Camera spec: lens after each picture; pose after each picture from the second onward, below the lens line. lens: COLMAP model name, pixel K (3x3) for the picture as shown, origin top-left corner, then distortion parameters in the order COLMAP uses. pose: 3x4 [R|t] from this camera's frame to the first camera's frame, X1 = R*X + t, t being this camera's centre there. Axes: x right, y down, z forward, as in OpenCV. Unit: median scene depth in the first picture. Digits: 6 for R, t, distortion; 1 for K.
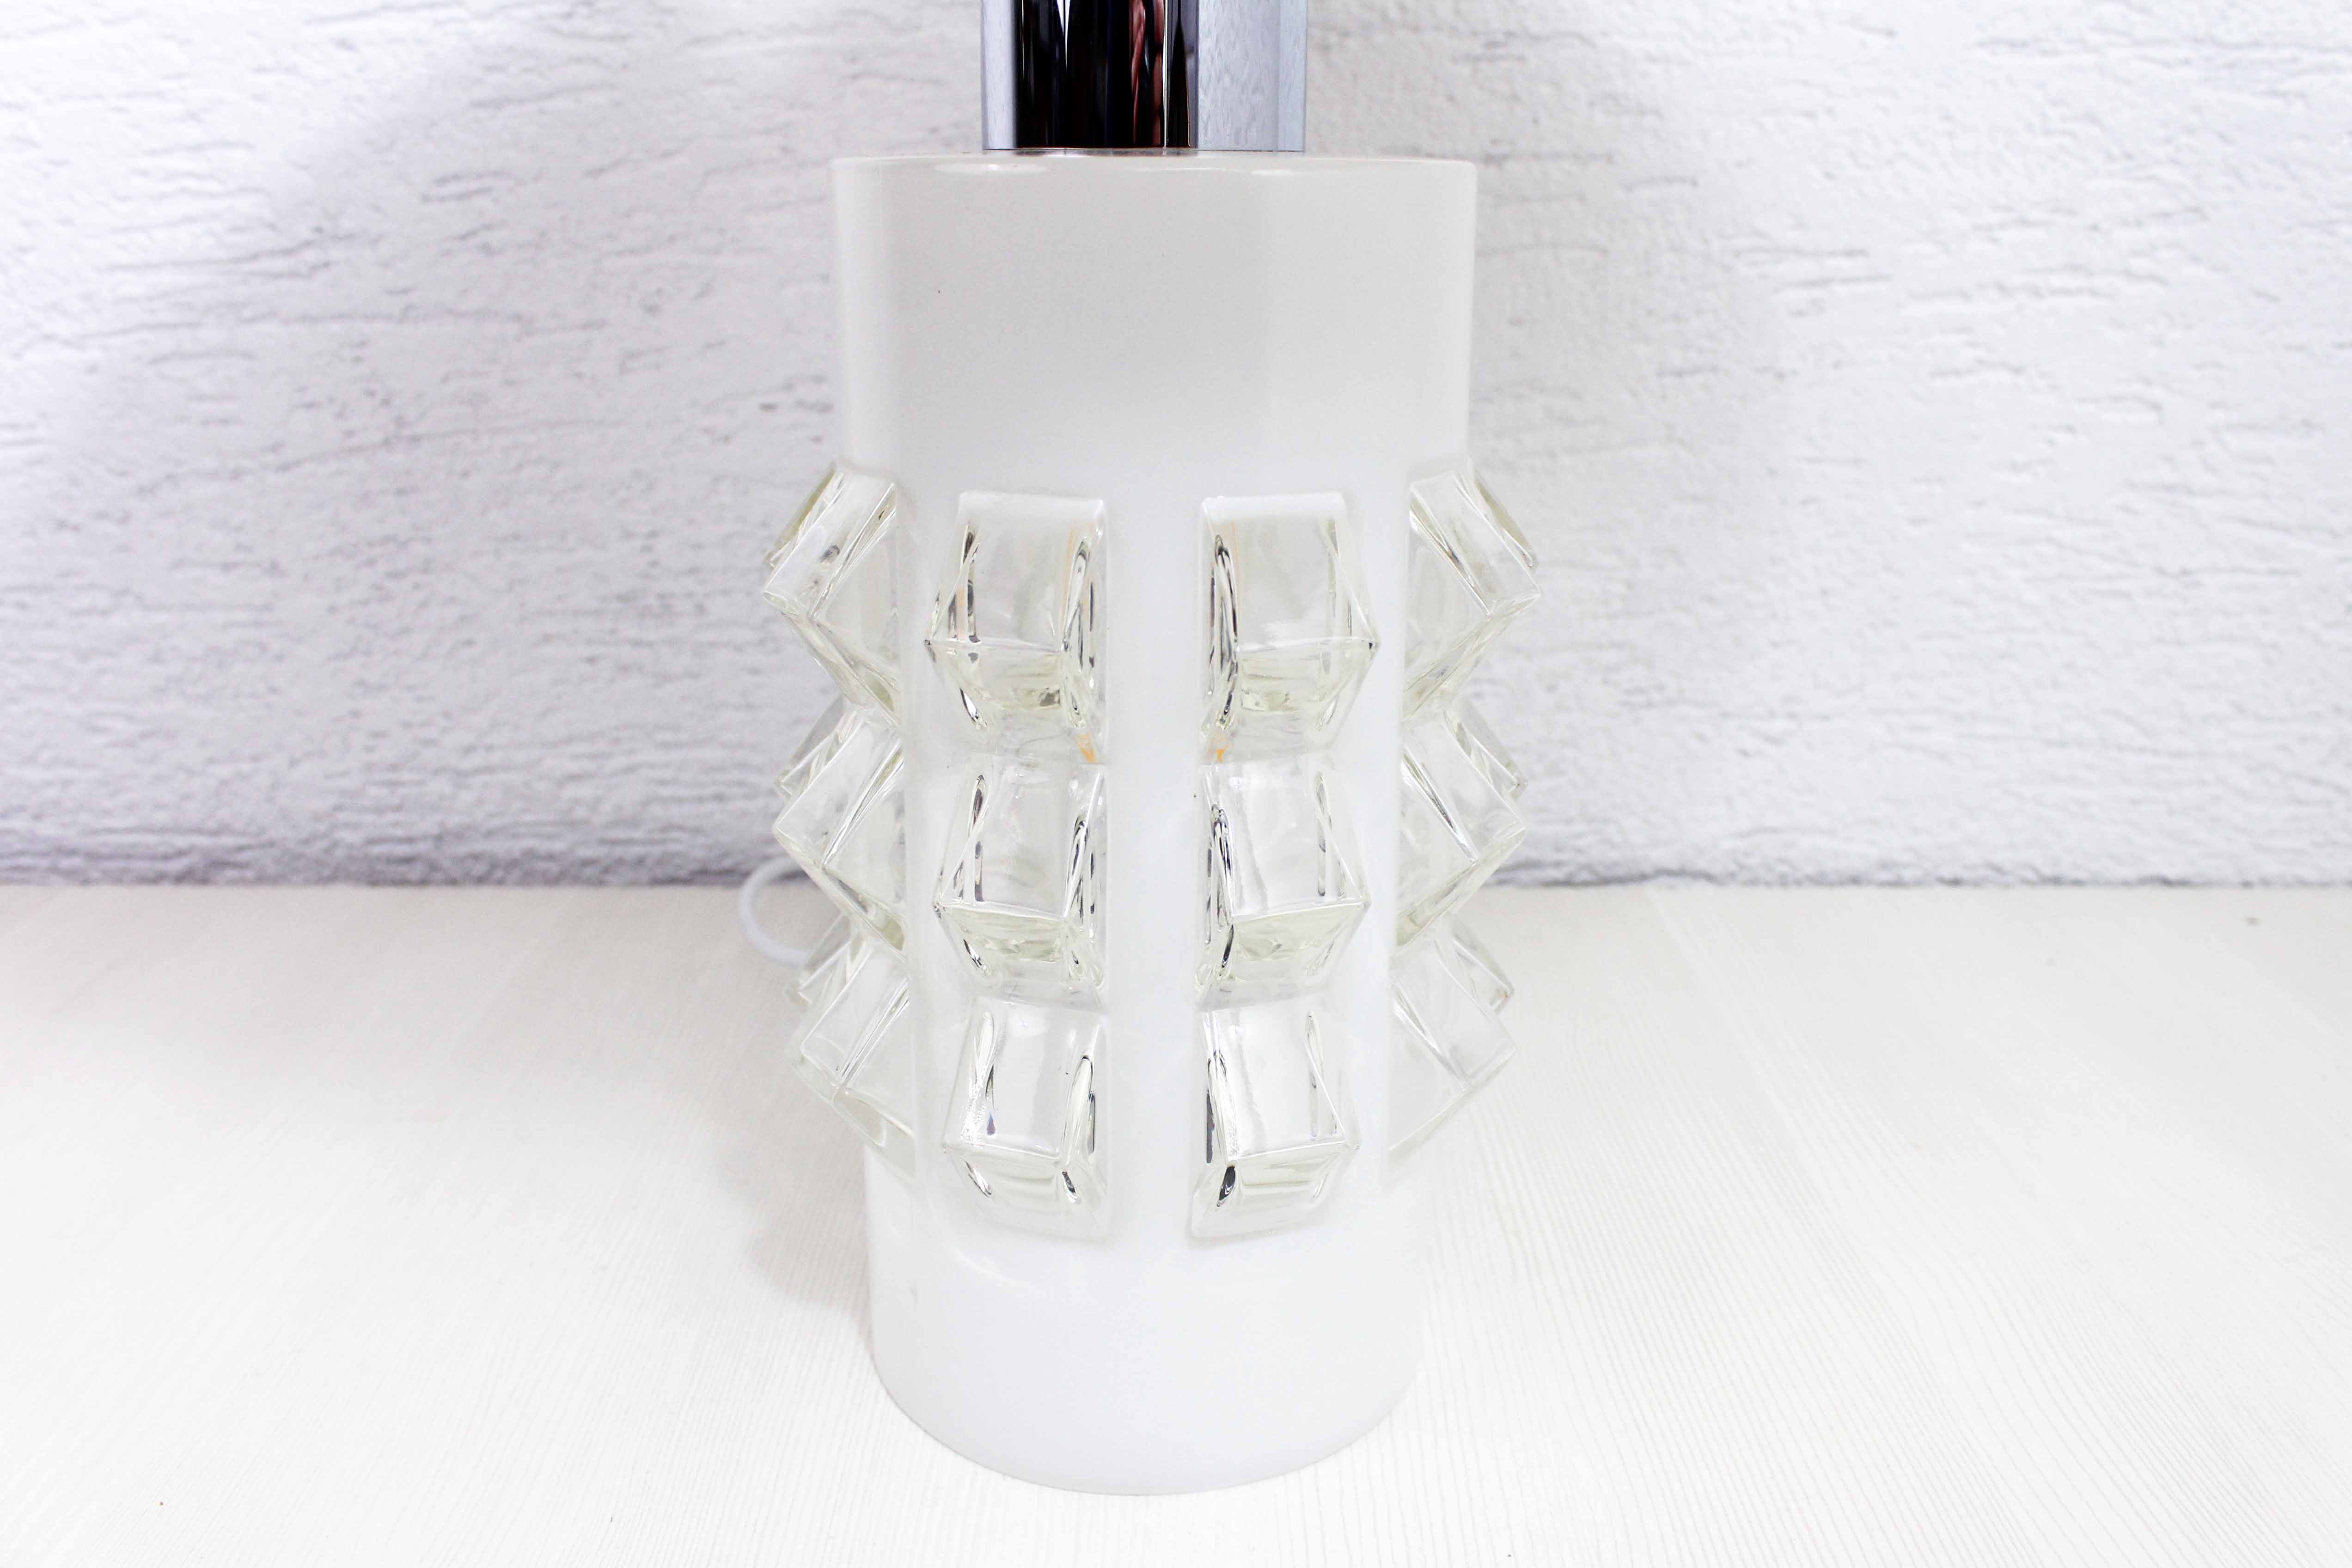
lens RADIAL K [[2130.4, 0, 1176.0], [0, 2130.4, 784.0], [0, 0, 1]] dist [-0.175792, 0.161015]
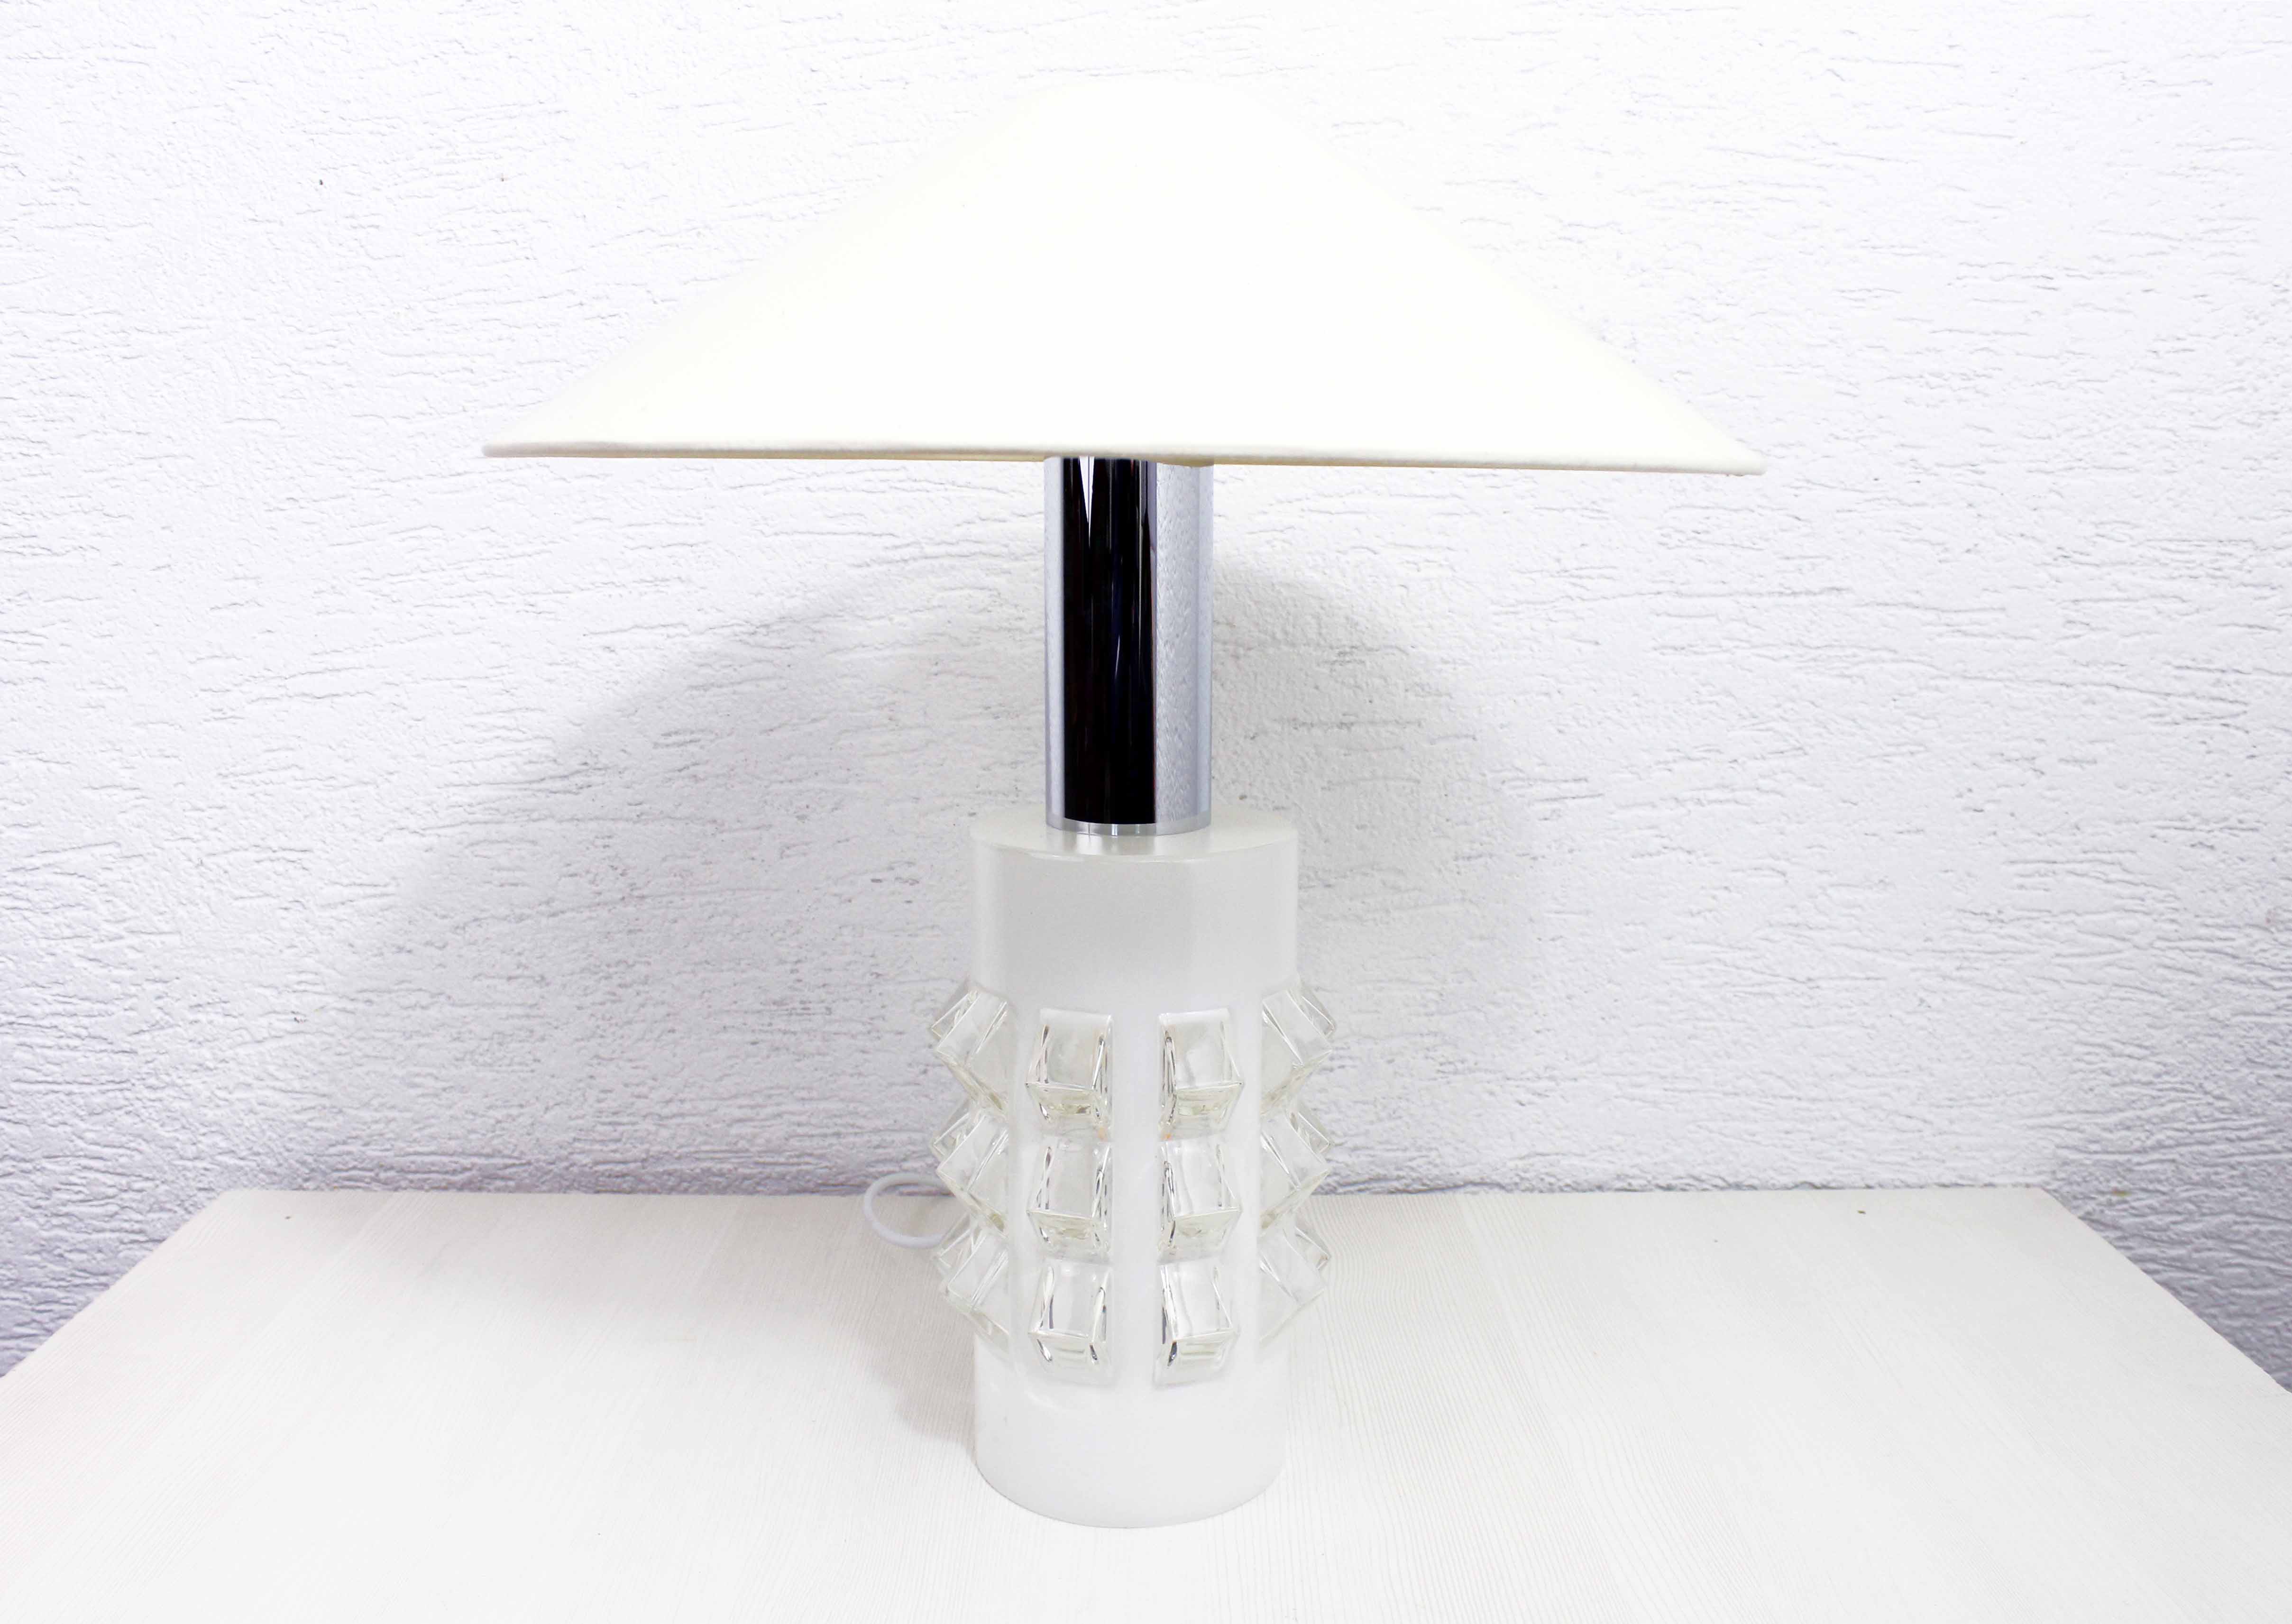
lens RADIAL K [[2010.9, 0, 1118.8], [0, 2010.9, 824.9], [0, 0, 1]] dist [-0.164687, 0.139111]
pose [[0.999959, -0.003615, -0.008304, -0.004777], [0.002518, 0.991702, -0.128533, -0.030498], [0.008700, 0.128507, 0.991670, -0.453620]]
